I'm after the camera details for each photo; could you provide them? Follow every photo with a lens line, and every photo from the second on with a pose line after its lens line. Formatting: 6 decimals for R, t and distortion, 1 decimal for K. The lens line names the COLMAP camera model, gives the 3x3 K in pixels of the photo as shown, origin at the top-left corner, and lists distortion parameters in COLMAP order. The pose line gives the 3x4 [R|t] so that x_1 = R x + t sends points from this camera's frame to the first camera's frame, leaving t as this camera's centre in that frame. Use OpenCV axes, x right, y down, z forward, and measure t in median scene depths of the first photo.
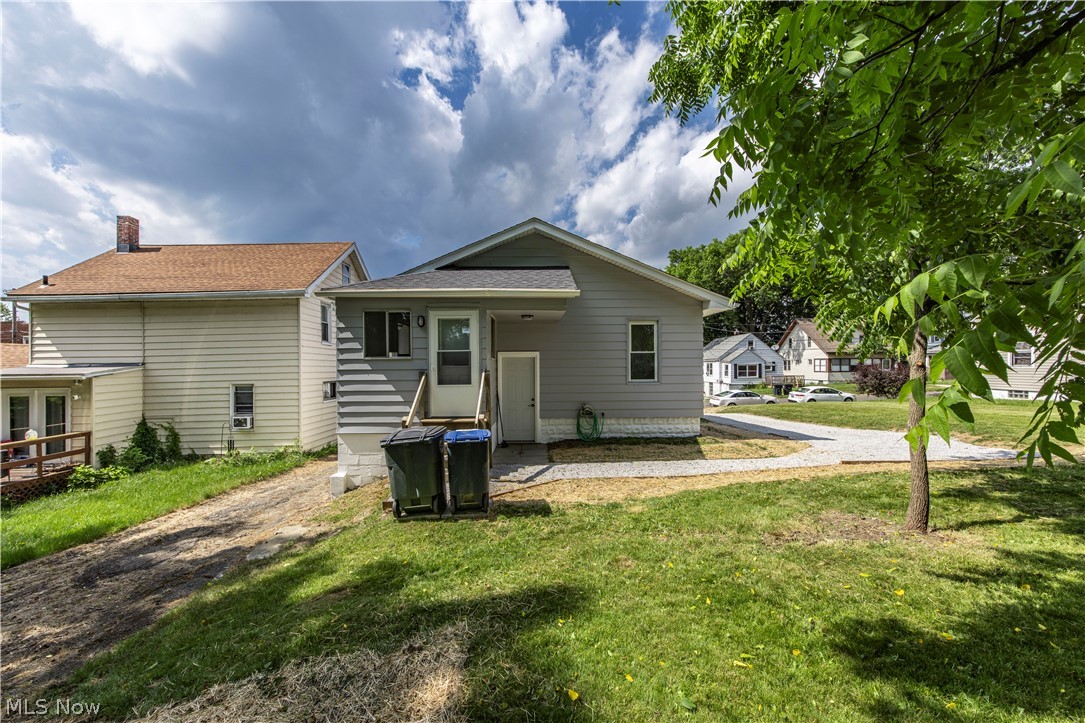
lens RADIAL K [[448.2, 0, 544.8], [0, 448.2, 361.6], [0, 0, 1]] dist [-0.000743, 0.001311]
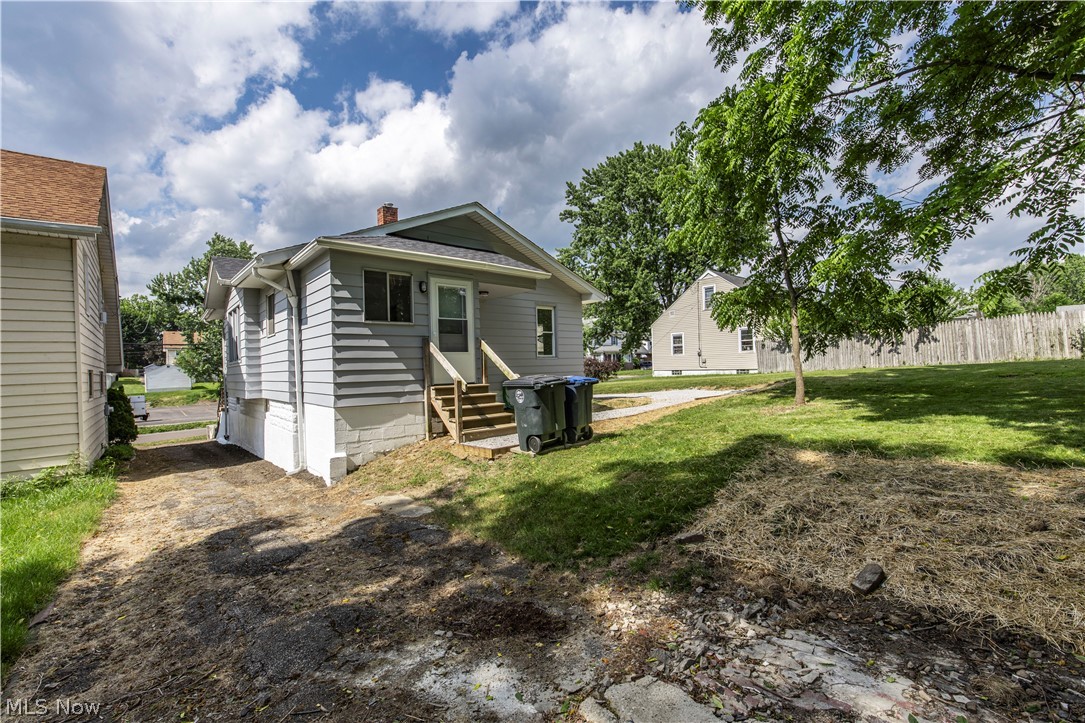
lens RADIAL K [[483.2, 0, 542.4], [0, 483.2, 362.5], [0, 0, 1]] dist [-0.001128, -0.000130]
pose [[0.761767, -0.003322, 0.647843, -0.757160], [0.014900, 0.999812, -0.012394, 0.091588], [-0.647680, 0.019094, 0.761673, 0.032656]]
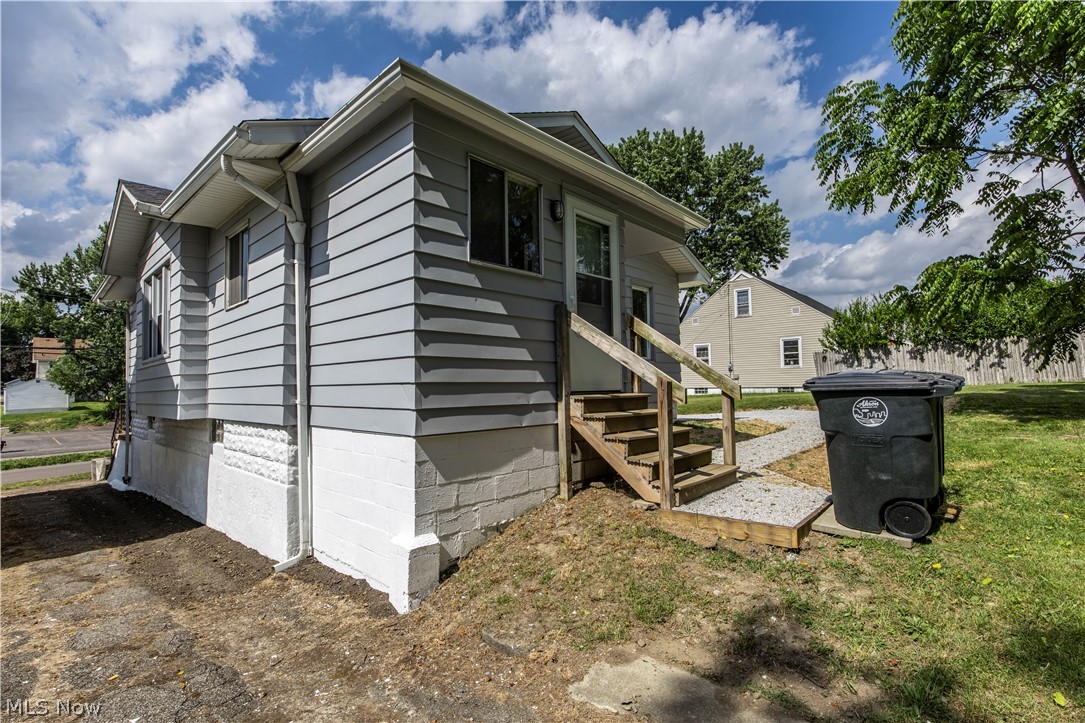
lens RADIAL K [[519.5, 0, 544.6], [0, 519.5, 362.7], [0, 0, 1]] dist [0.003074, -0.000737]
pose [[0.685187, 0.033214, 0.727610, -0.720173], [0.006649, 0.998633, -0.051846, 0.119920], [-0.728337, 0.040362, 0.684029, 0.597423]]
